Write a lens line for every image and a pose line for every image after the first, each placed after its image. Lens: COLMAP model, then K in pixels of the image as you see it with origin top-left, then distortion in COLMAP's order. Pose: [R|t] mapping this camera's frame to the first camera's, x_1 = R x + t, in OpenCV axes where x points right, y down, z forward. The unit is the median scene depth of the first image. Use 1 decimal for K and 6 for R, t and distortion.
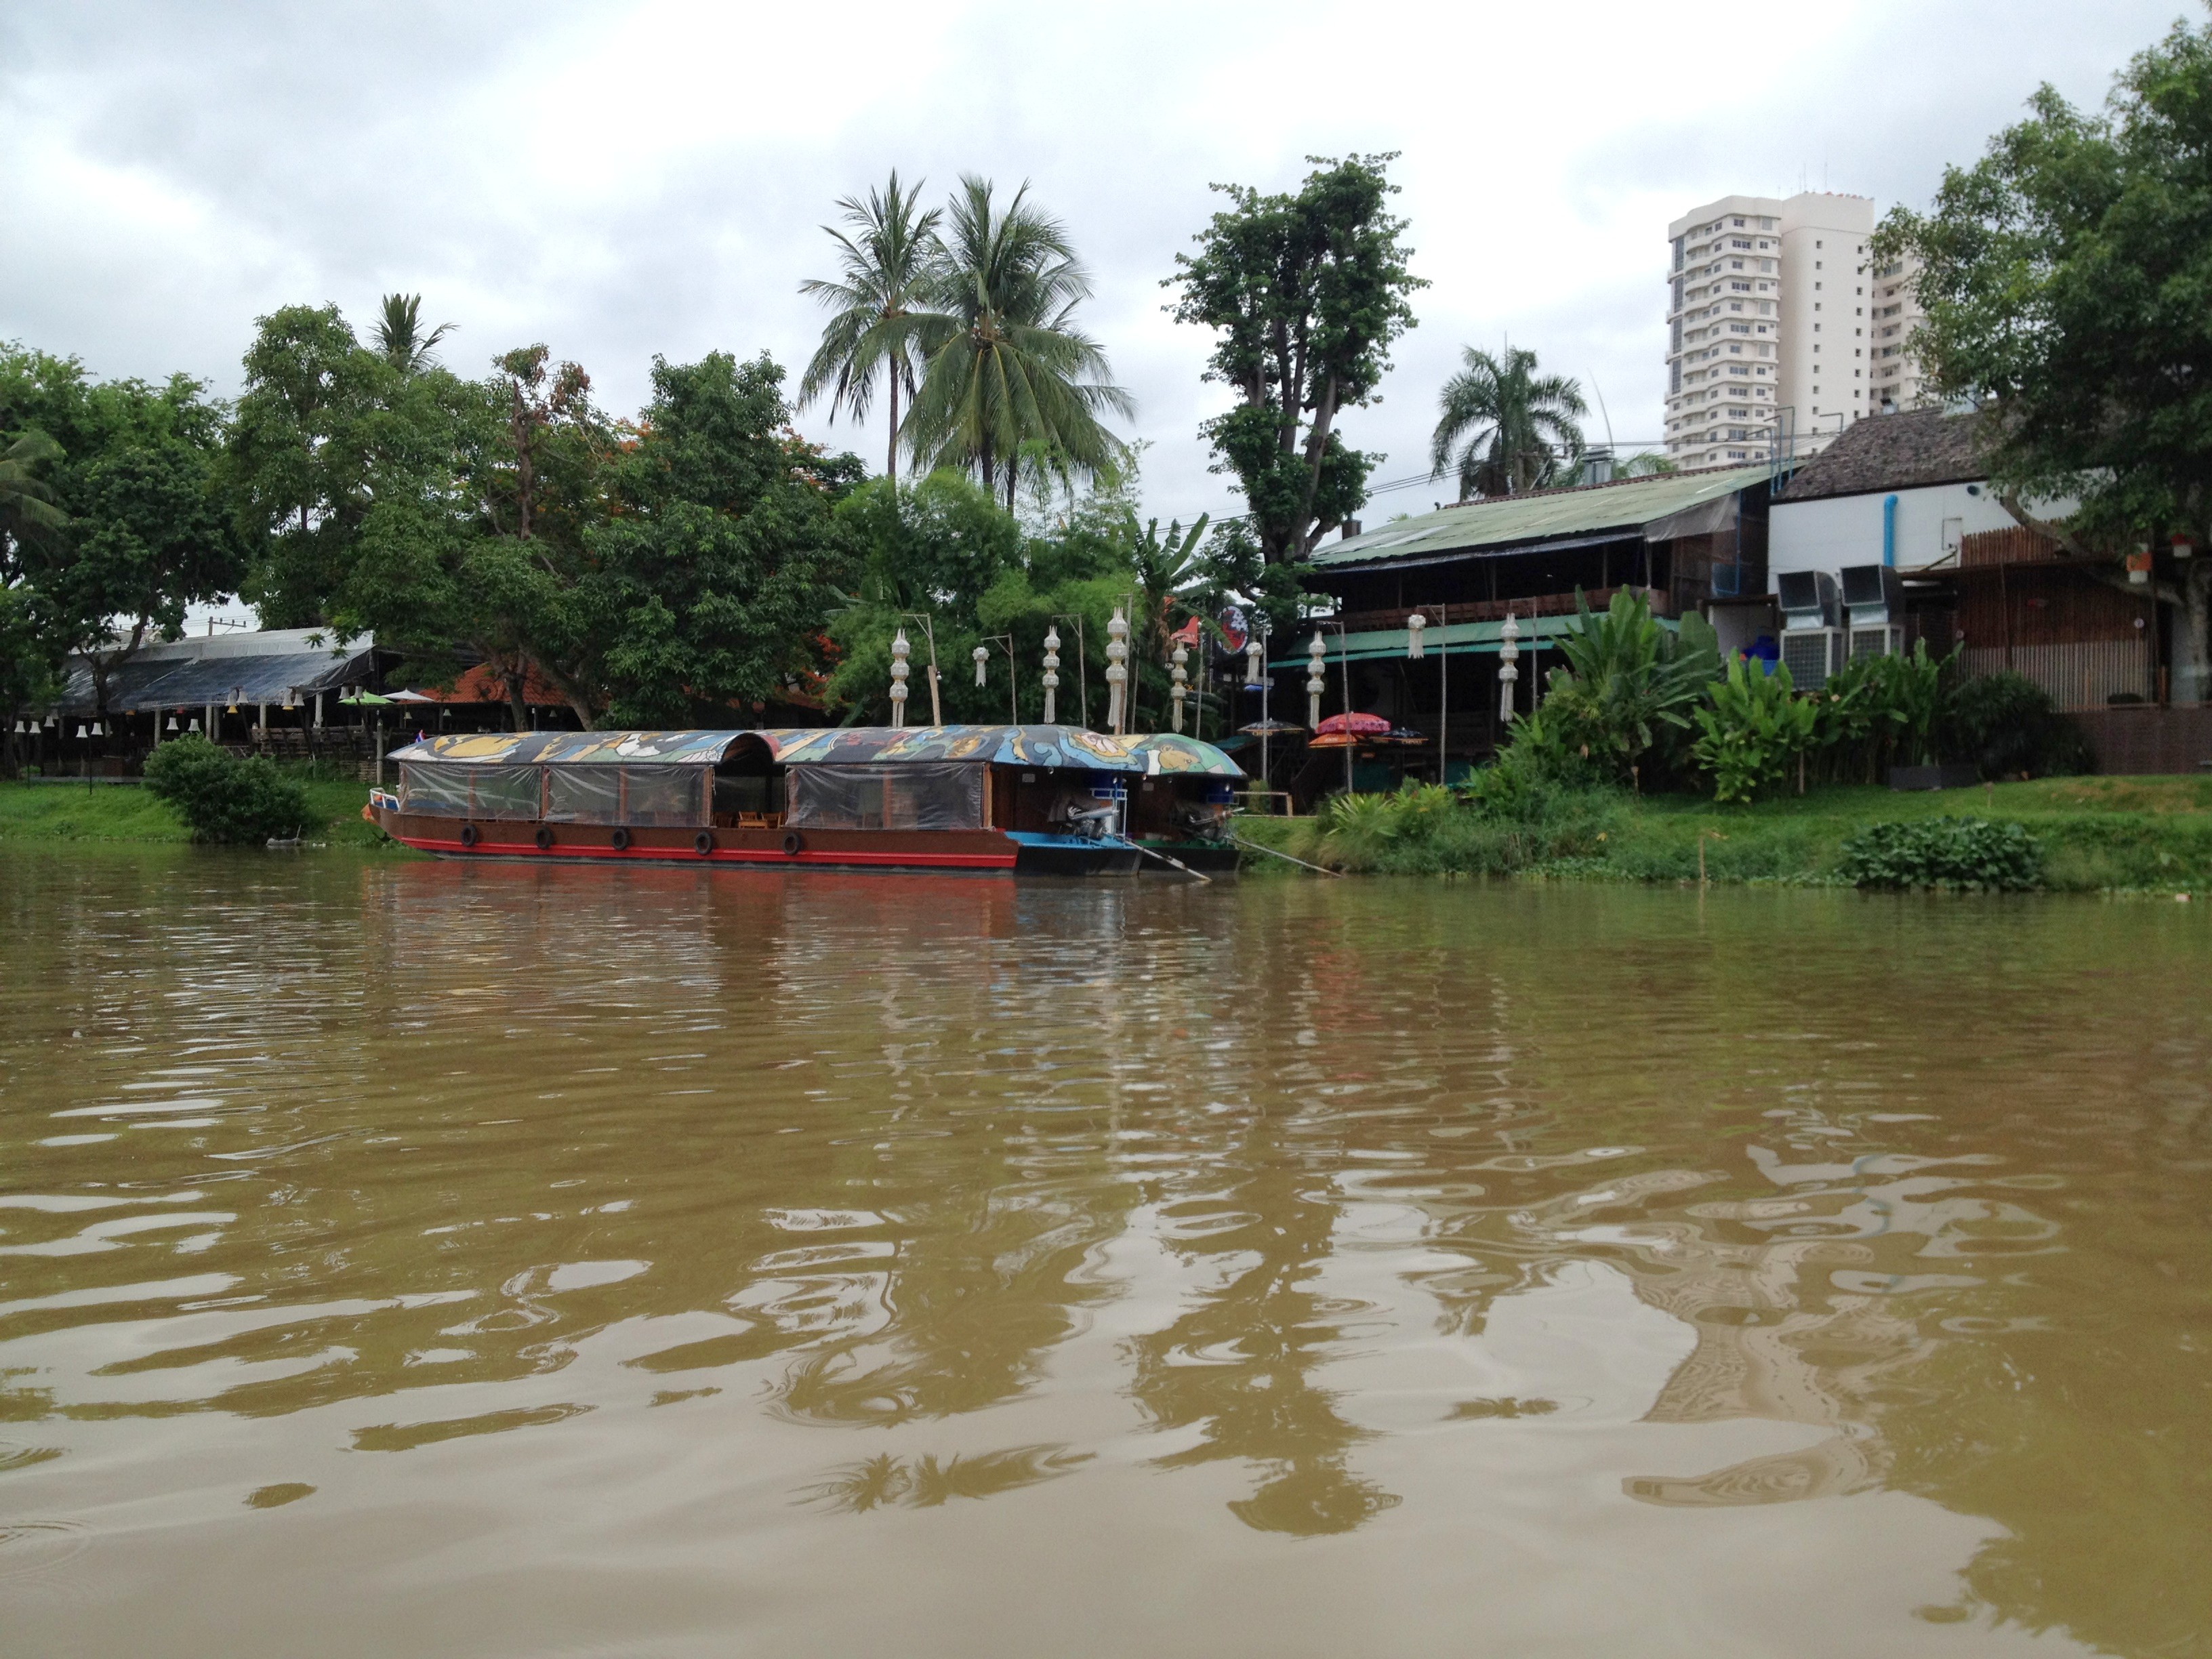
lens RADIAL K [[2037.0, 0, 1106.0], [0, 2037.0, 829.5], [0, 0, 1]] dist [0.073104, -0.277720]
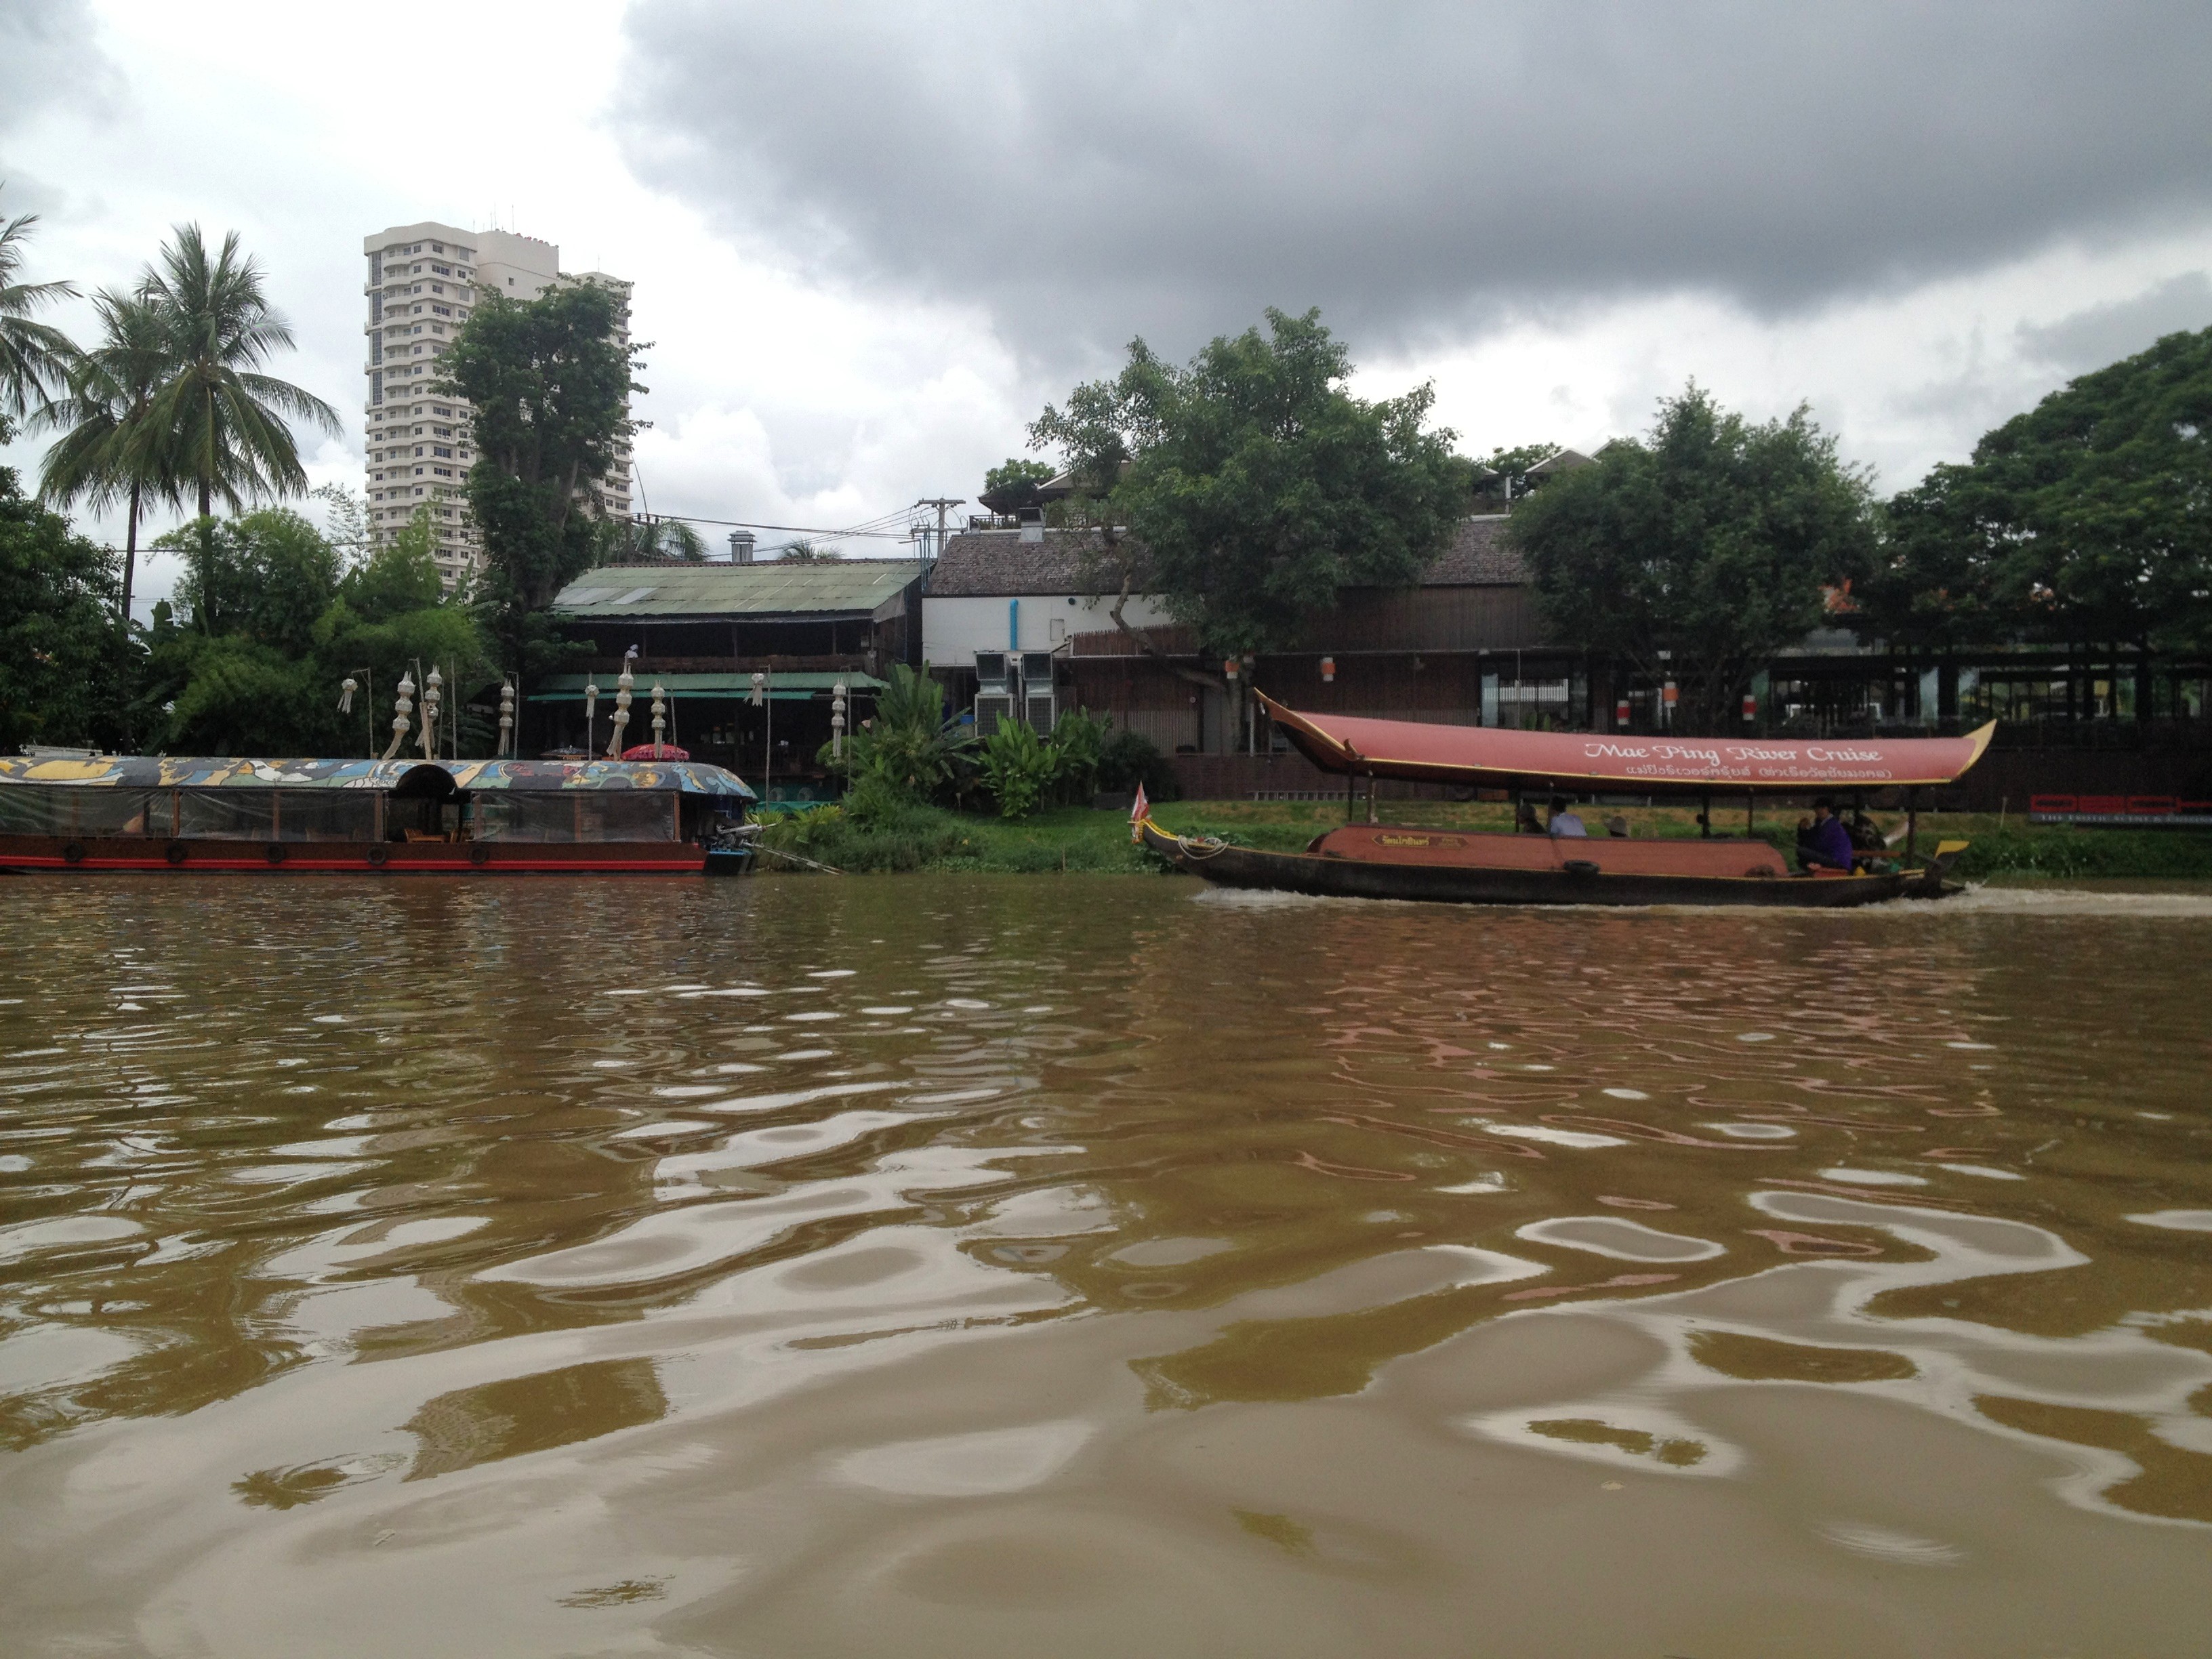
lens RADIAL K [[2037.0, 0, 1106.0], [0, 2037.0, 829.5], [0, 0, 1]] dist [0.073104, -0.277720]
pose [[0.776523, -0.007831, 0.630040, -0.479268], [0.006962, 0.999968, 0.003848, -0.007913], [-0.630050, 0.001398, 0.776553, -0.150728]]
